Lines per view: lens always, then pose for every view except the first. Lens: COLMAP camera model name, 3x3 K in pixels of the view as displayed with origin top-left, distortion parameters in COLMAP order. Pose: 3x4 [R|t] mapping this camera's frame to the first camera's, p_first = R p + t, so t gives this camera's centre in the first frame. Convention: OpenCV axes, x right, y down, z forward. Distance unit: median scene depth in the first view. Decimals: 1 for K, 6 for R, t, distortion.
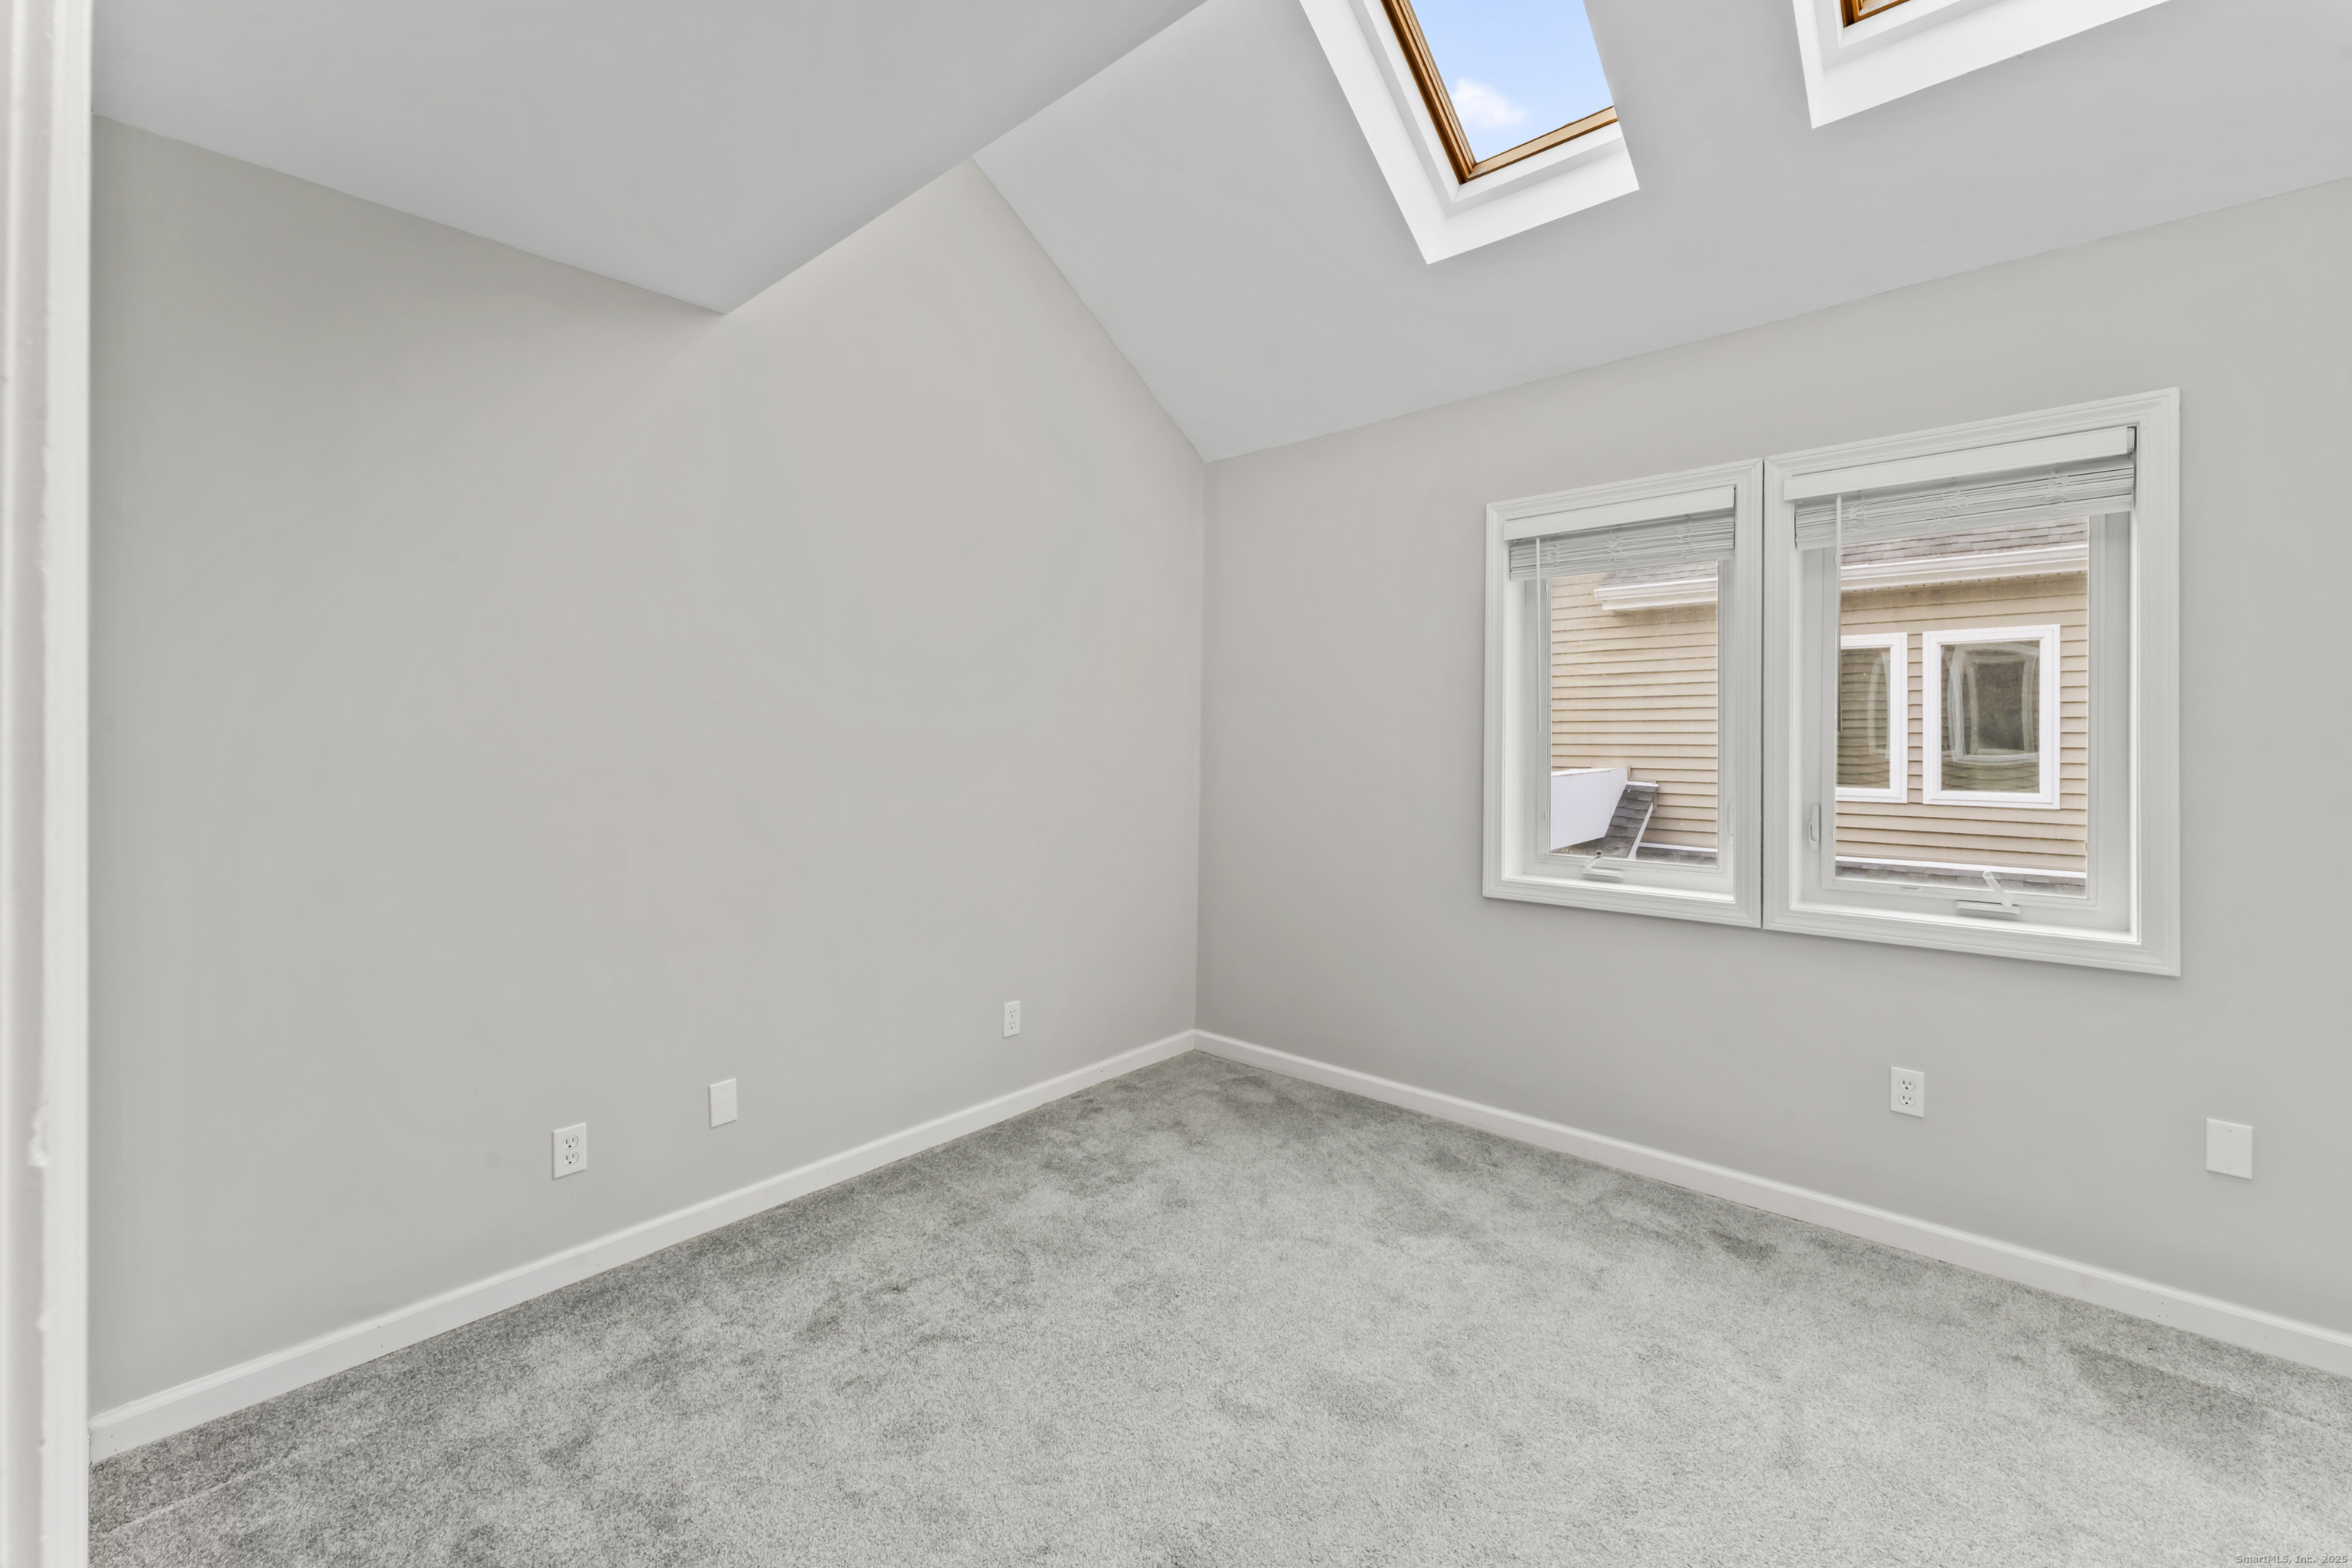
lens RADIAL K [[988.1, 0, 1175.1], [0, 988.1, 727.2], [0, 0, 1]] dist [0.001519, 0.000542]
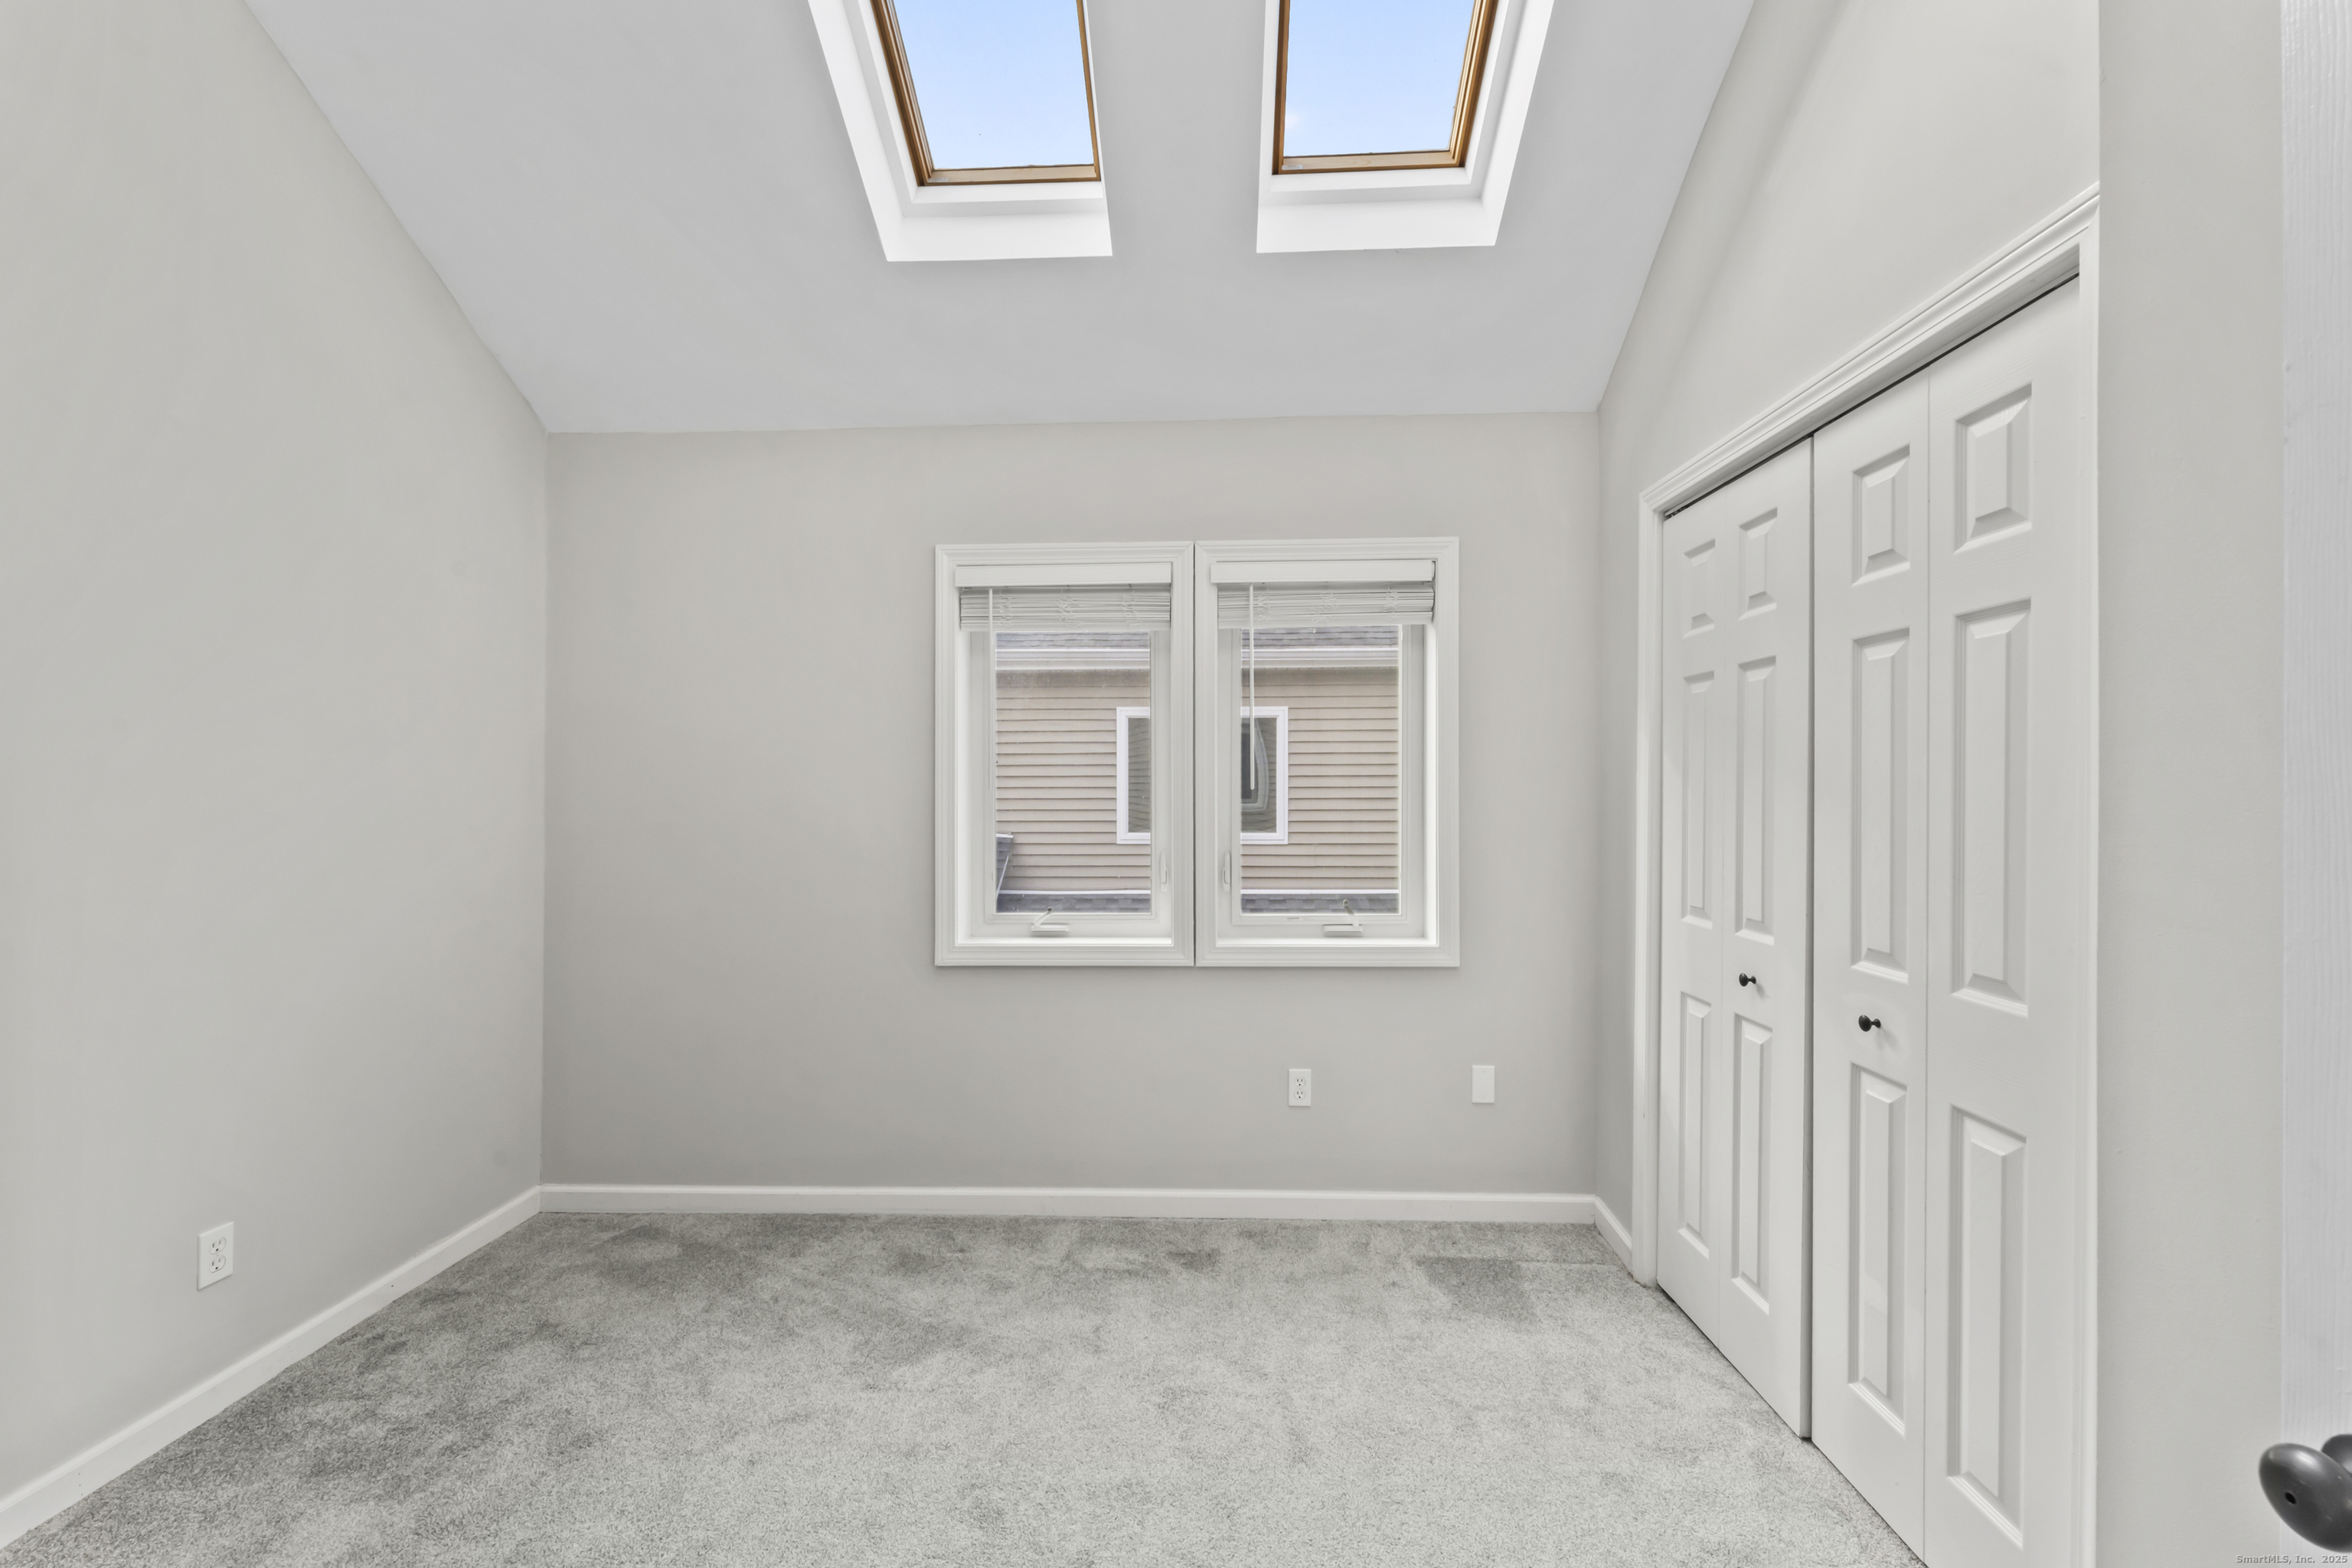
lens RADIAL K [[960.2, 0, 1179.4], [0, 960.2, 793.8], [0, 0, 1]] dist [0.002278, 0.000005]
pose [[0.763716, -0.007135, 0.645513, -0.112964], [-0.001853, 0.999911, 0.013245, -0.004344], [-0.645550, -0.011311, 0.763635, 0.185552]]
